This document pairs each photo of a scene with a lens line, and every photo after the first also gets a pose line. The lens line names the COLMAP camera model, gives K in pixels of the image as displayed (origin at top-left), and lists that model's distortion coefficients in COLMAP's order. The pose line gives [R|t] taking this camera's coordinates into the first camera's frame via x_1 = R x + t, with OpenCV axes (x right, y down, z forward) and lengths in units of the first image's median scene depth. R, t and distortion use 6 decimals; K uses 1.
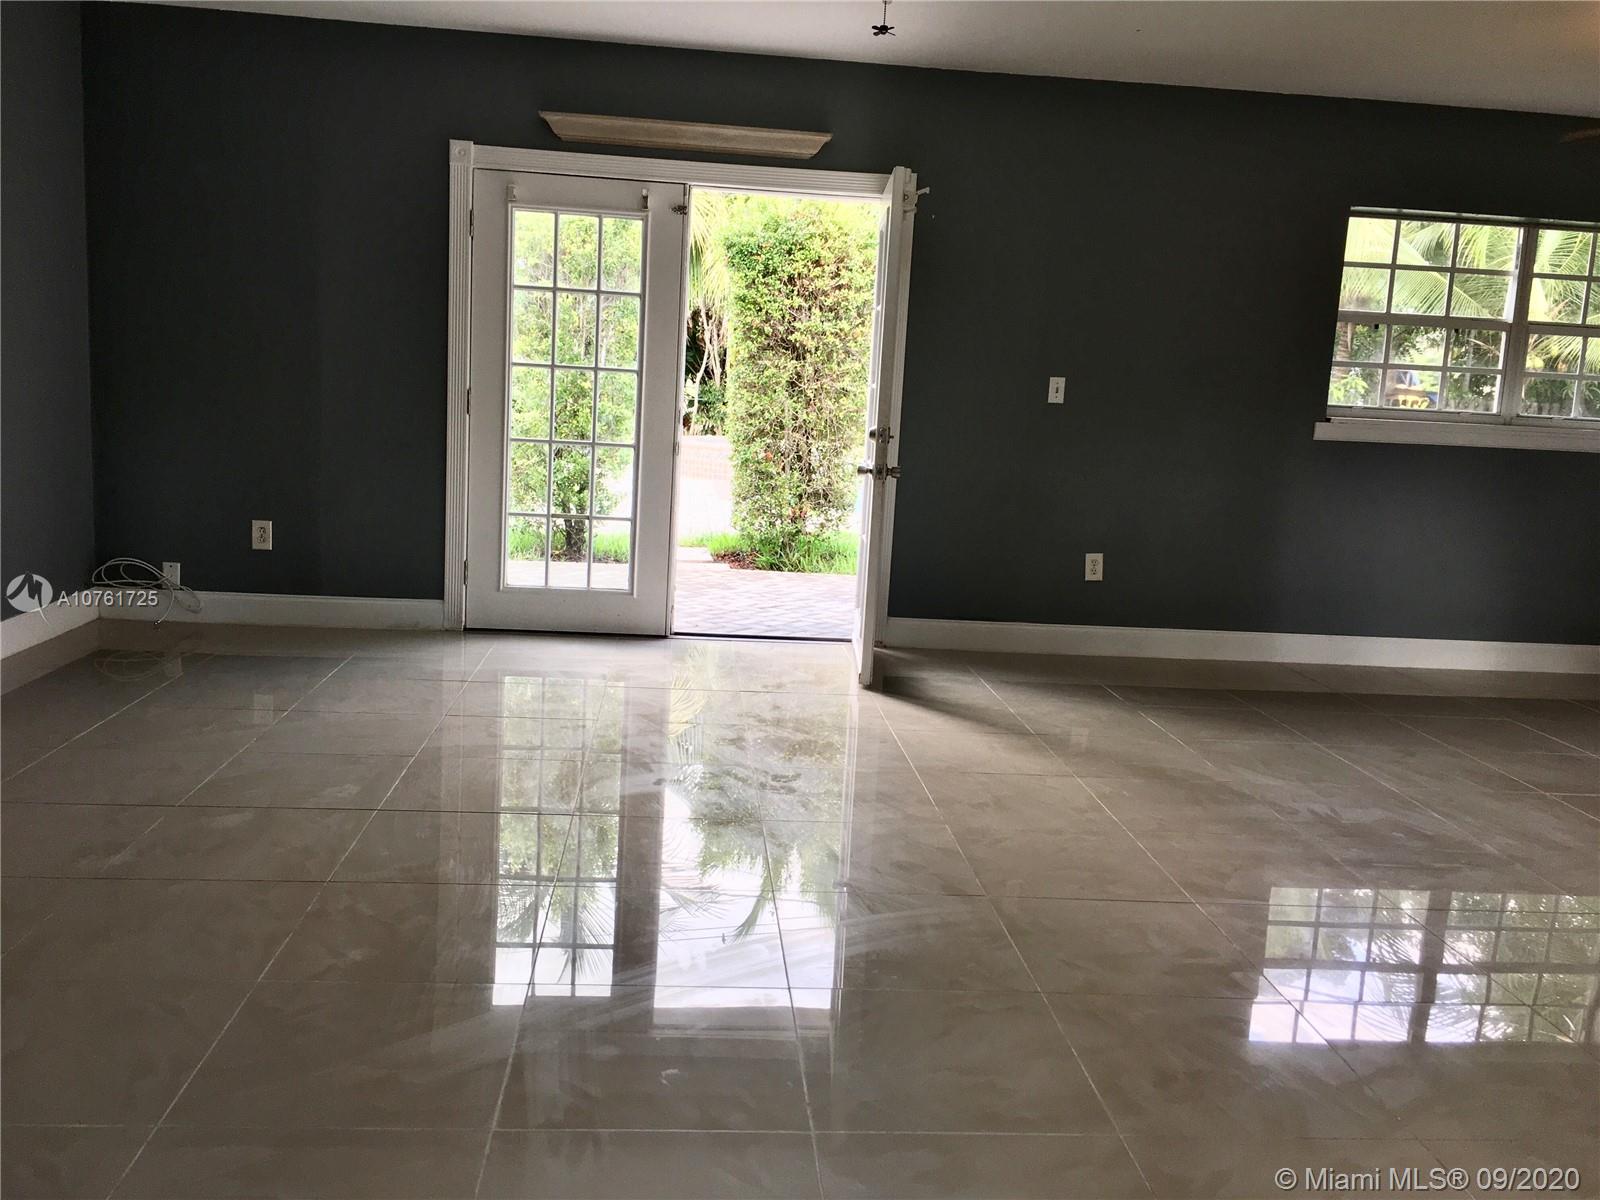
lens RADIAL K [[1364.6, 0, 793.0], [0, 1364.6, 594.5], [0, 0, 1]] dist [0.078853, -0.102050]
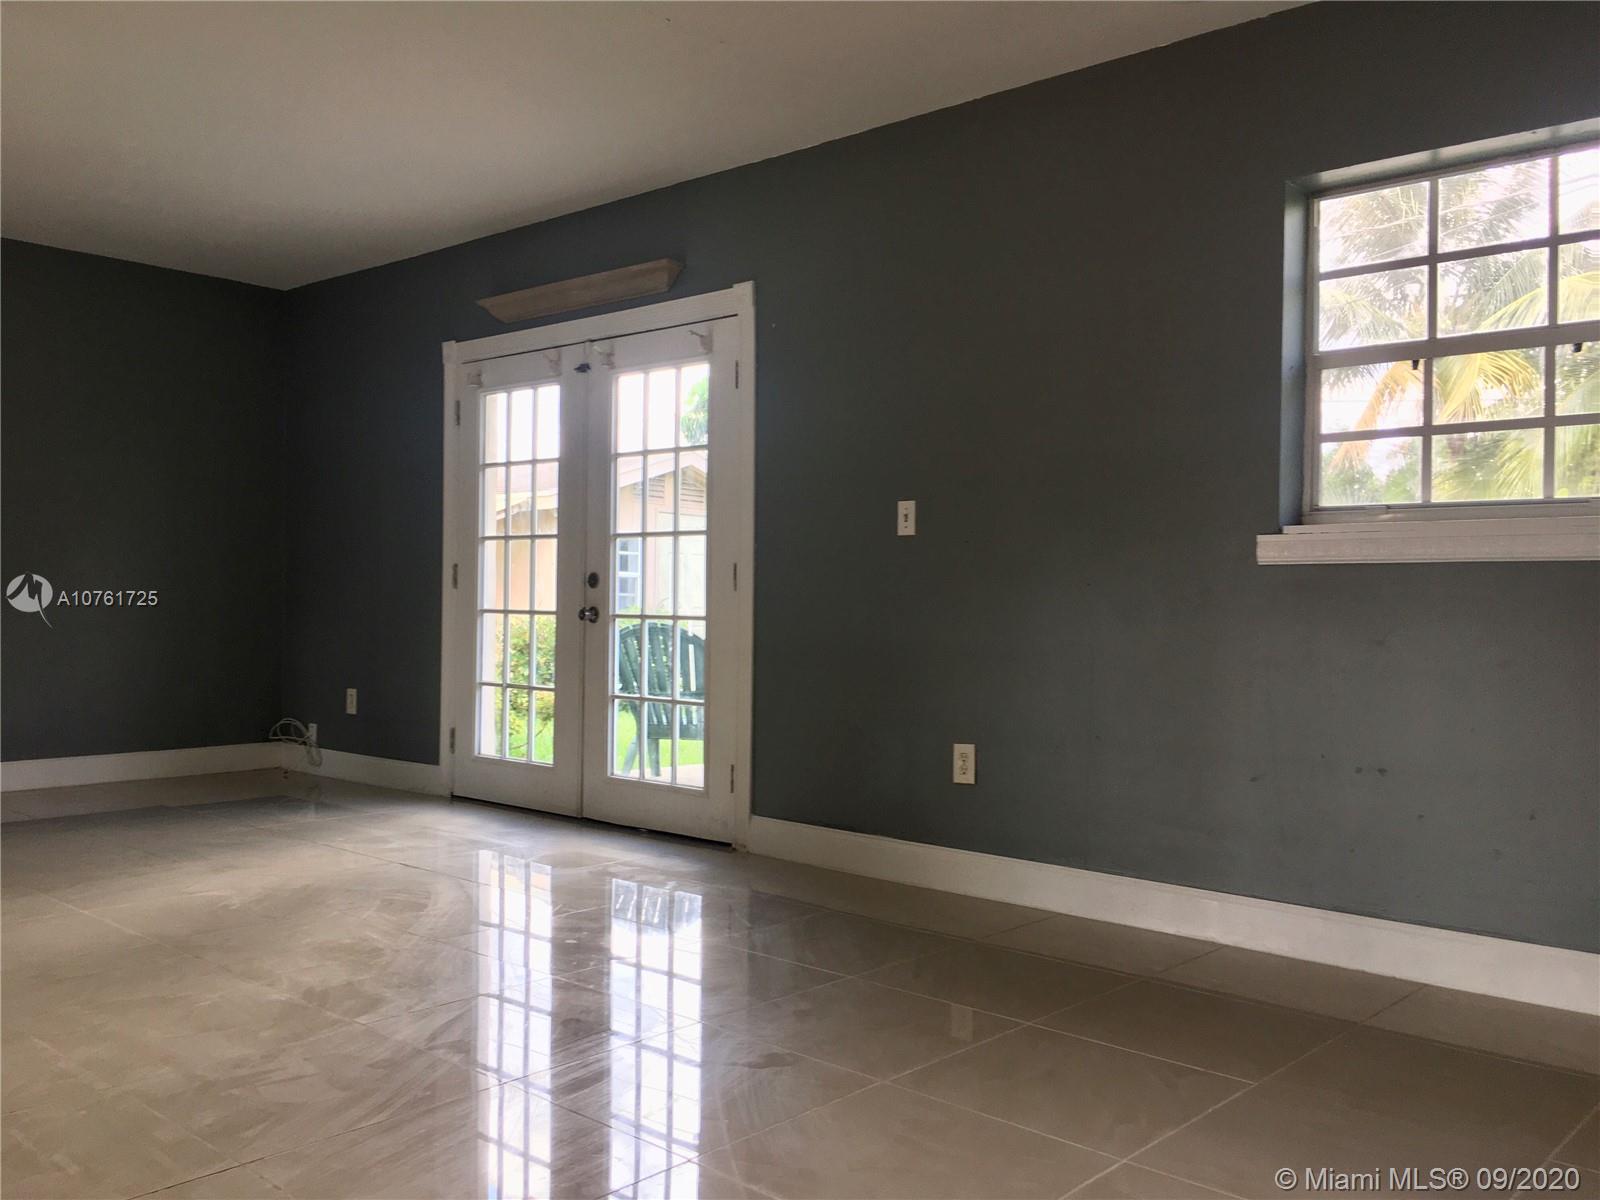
lens RADIAL K [[1364.6, 0, 793.0], [0, 1364.6, 594.5], [0, 0, 1]] dist [0.078853, -0.102050]
pose [[0.680953, -0.048920, -0.730691, 0.701805], [-0.091395, 0.984289, -0.151072, 0.008551], [0.726601, 0.169655, 0.665784, 0.482752]]
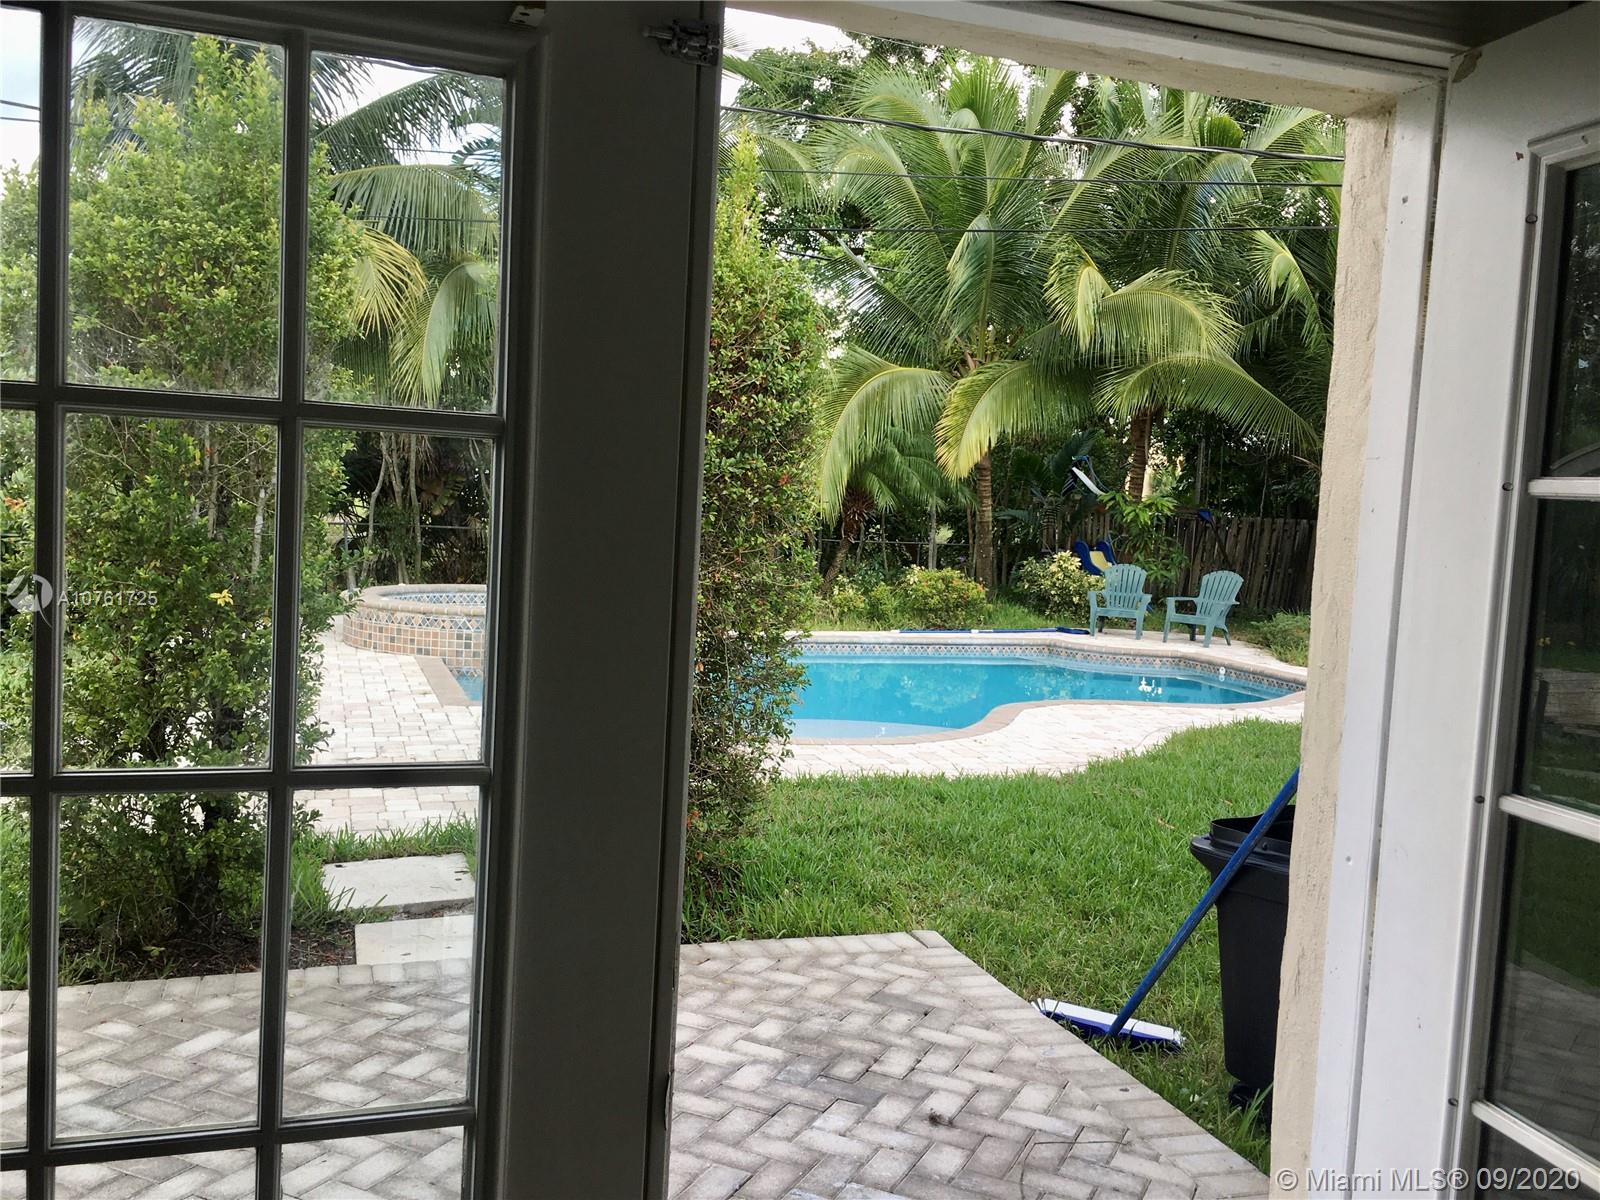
lens RADIAL K [[1363.4, 0, 791.1], [0, 1363.4, 589.1], [0, 0, 1]] dist [0.077751, -0.102904]
pose [[0.970046, -0.023504, 0.241782, -0.118323], [0.041382, 0.996749, -0.069130, -0.175151], [-0.239371, 0.077065, 0.967865, 0.778939]]
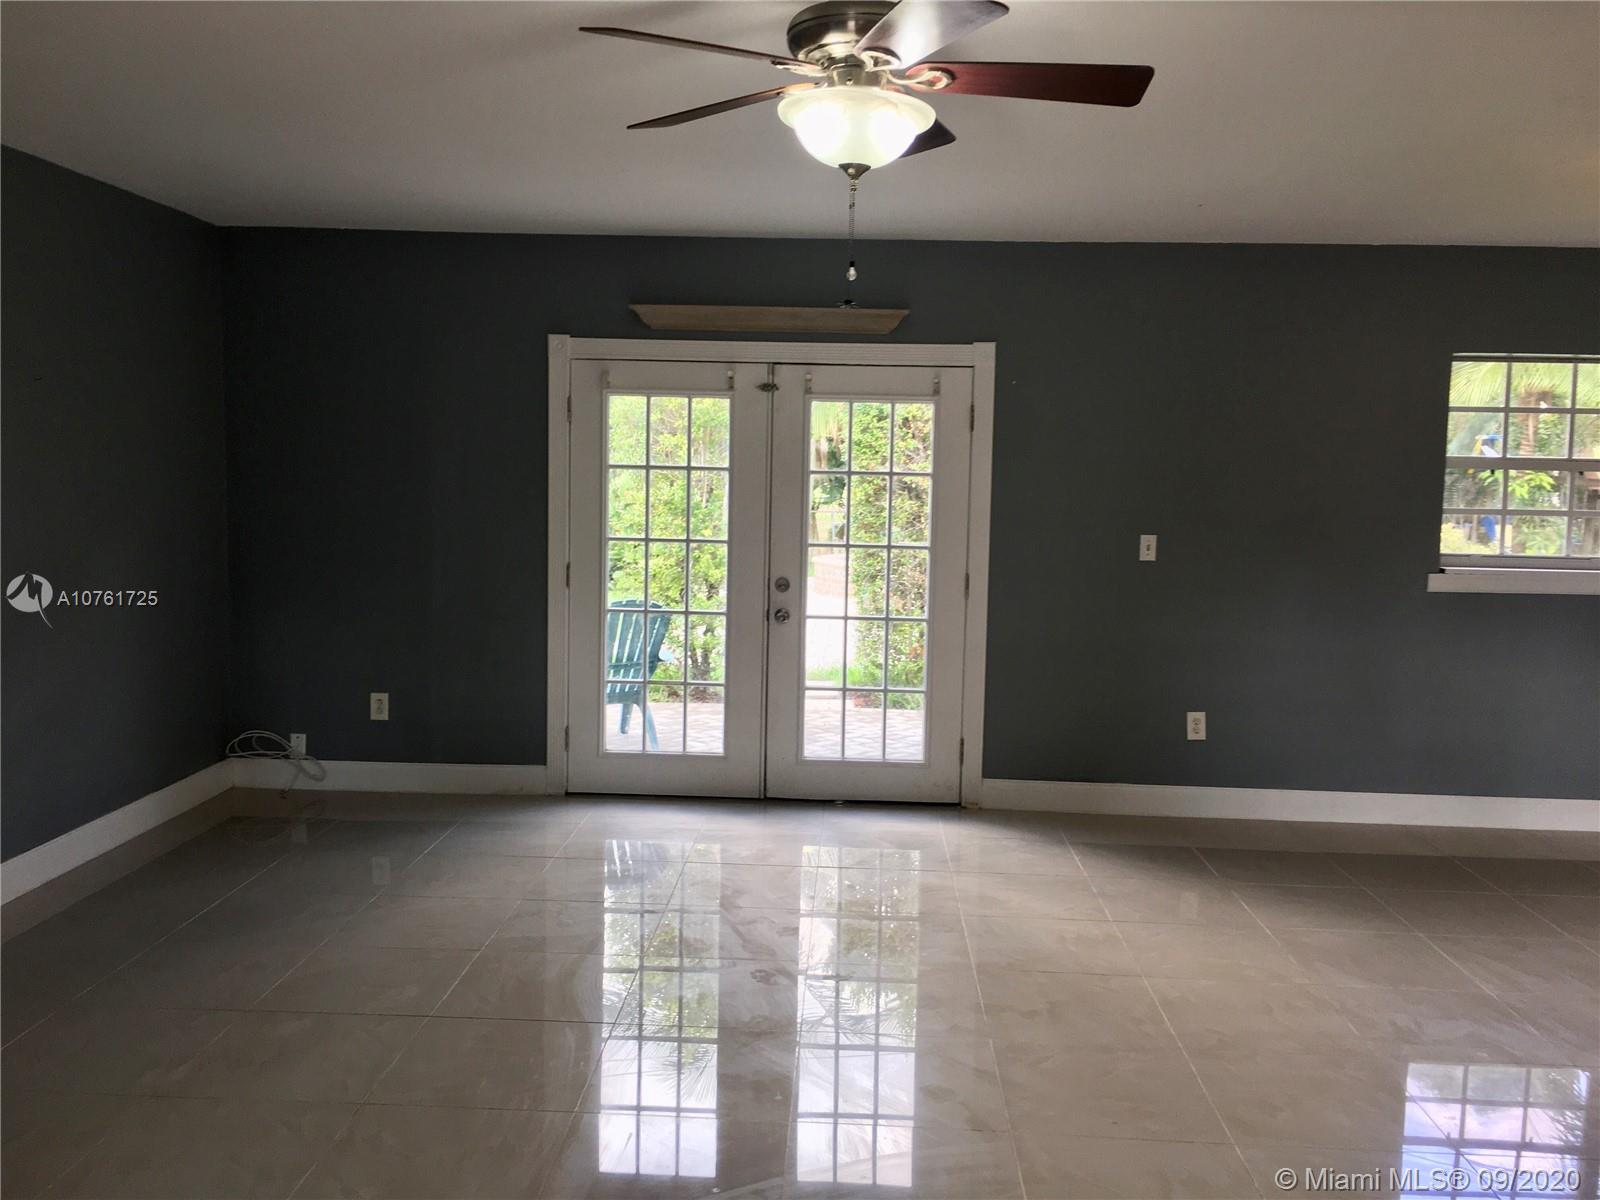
lens RADIAL K [[1363.4, 0, 791.1], [0, 1363.4, 589.1], [0, 0, 1]] dist [0.077751, -0.102904]
pose [[0.991296, -0.022411, -0.129731, 0.066381], [0.012951, 0.997225, -0.073308, -0.051471], [0.131014, 0.070989, 0.988836, -0.007433]]
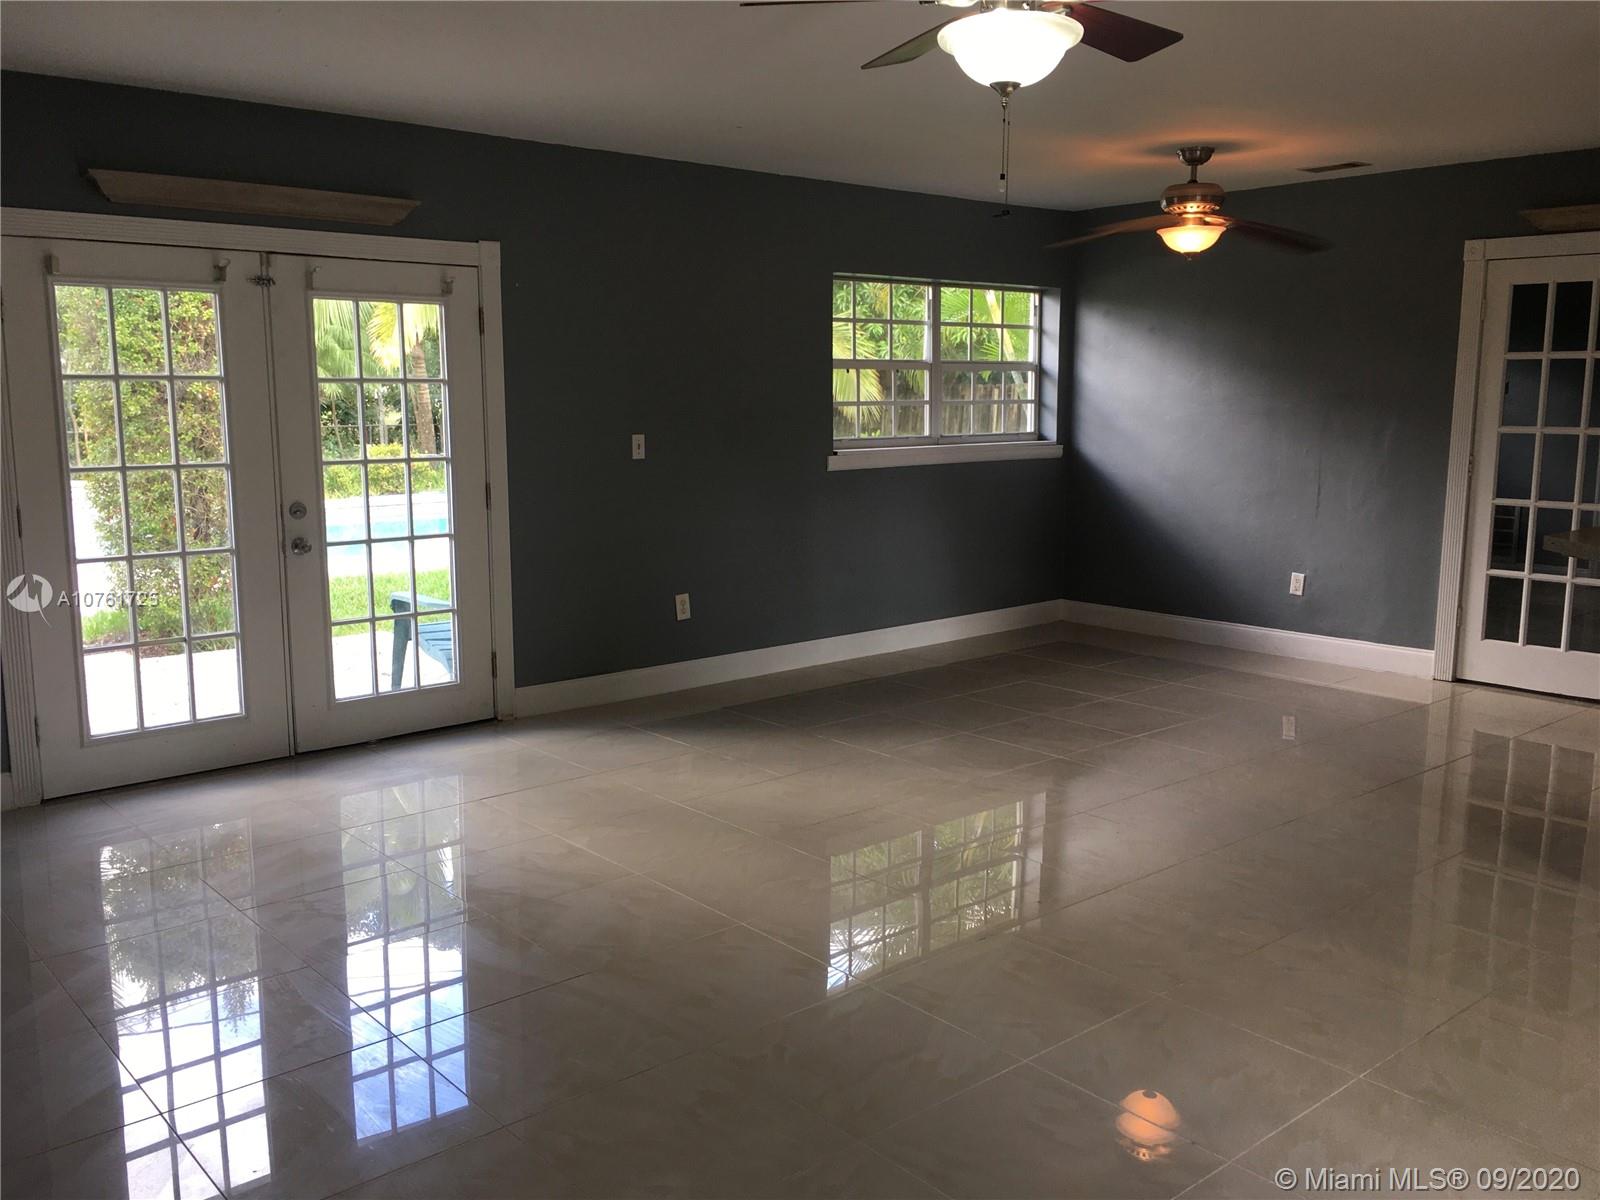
lens RADIAL K [[1363.4, 0, 791.1], [0, 1363.4, 589.1], [0, 0, 1]] dist [0.077751, -0.102904]
pose [[0.805770, -0.142193, 0.574905, -0.338876], [0.137300, 0.989152, 0.052214, -0.081343], [-0.576093, 0.036862, 0.816552, 0.081853]]
